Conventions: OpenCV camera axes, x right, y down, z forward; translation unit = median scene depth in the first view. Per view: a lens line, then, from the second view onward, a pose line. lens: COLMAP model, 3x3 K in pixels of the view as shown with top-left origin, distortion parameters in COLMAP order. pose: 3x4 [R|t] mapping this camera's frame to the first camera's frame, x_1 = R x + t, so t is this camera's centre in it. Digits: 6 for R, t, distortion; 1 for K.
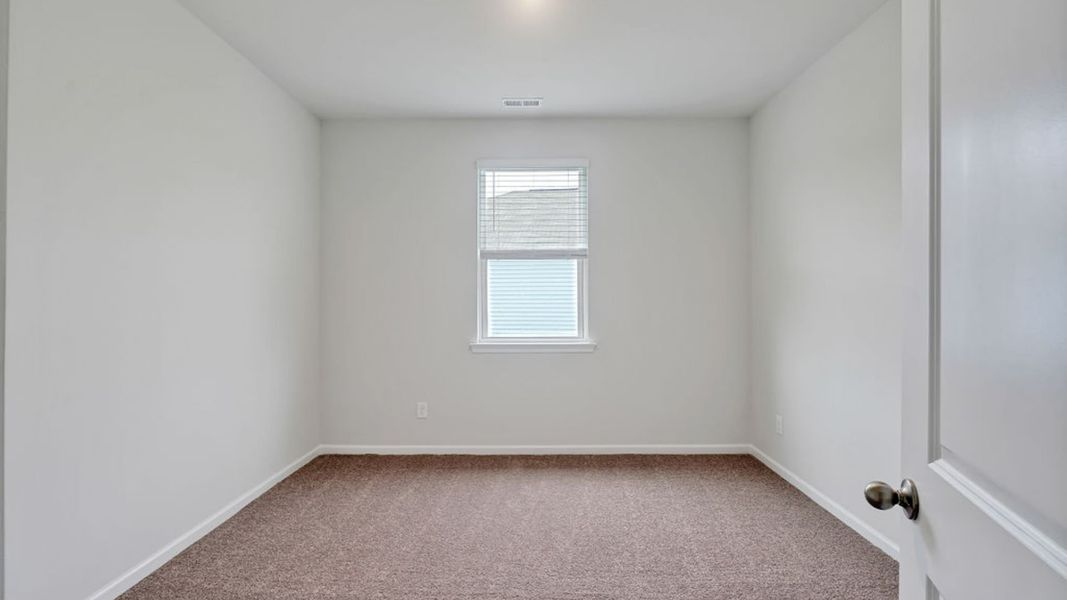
lens RADIAL K [[487.9, 0, 477.4], [0, 487.9, 302.1], [0, 0, 1]] dist [-0.016512, 0.003059]
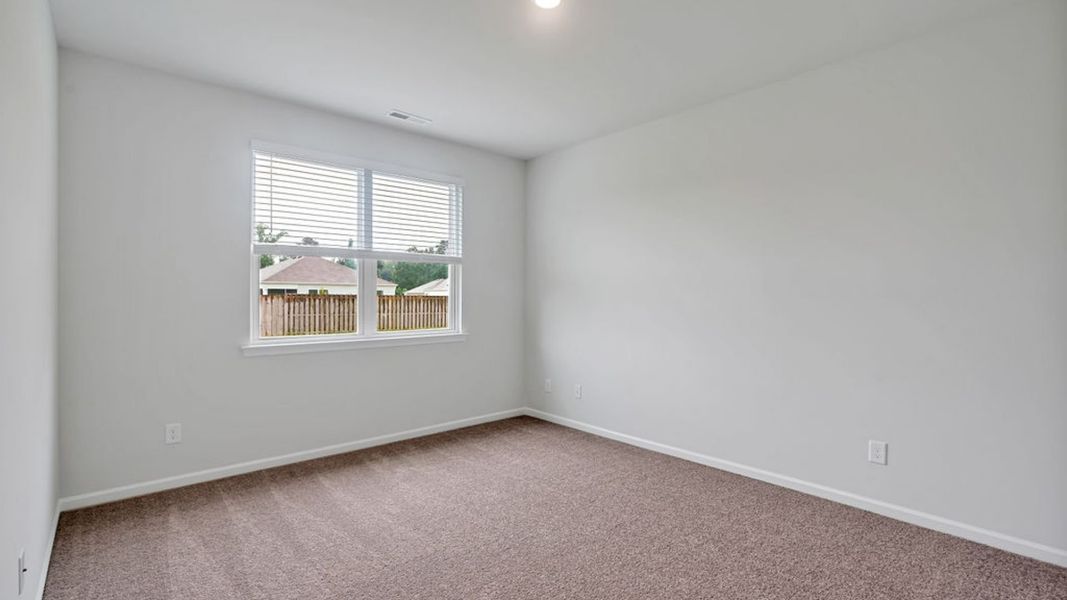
lens RADIAL K [[487.9, 0, 526.8], [0, 487.9, 292.0], [0, 0, 1]] dist [-0.016512, 0.003059]
pose [[0.721812, 0.004167, 0.692076, -0.381341], [0.004091, 0.999939, -0.010288, -0.002947], [-0.692077, 0.010257, 0.721751, 0.021431]]
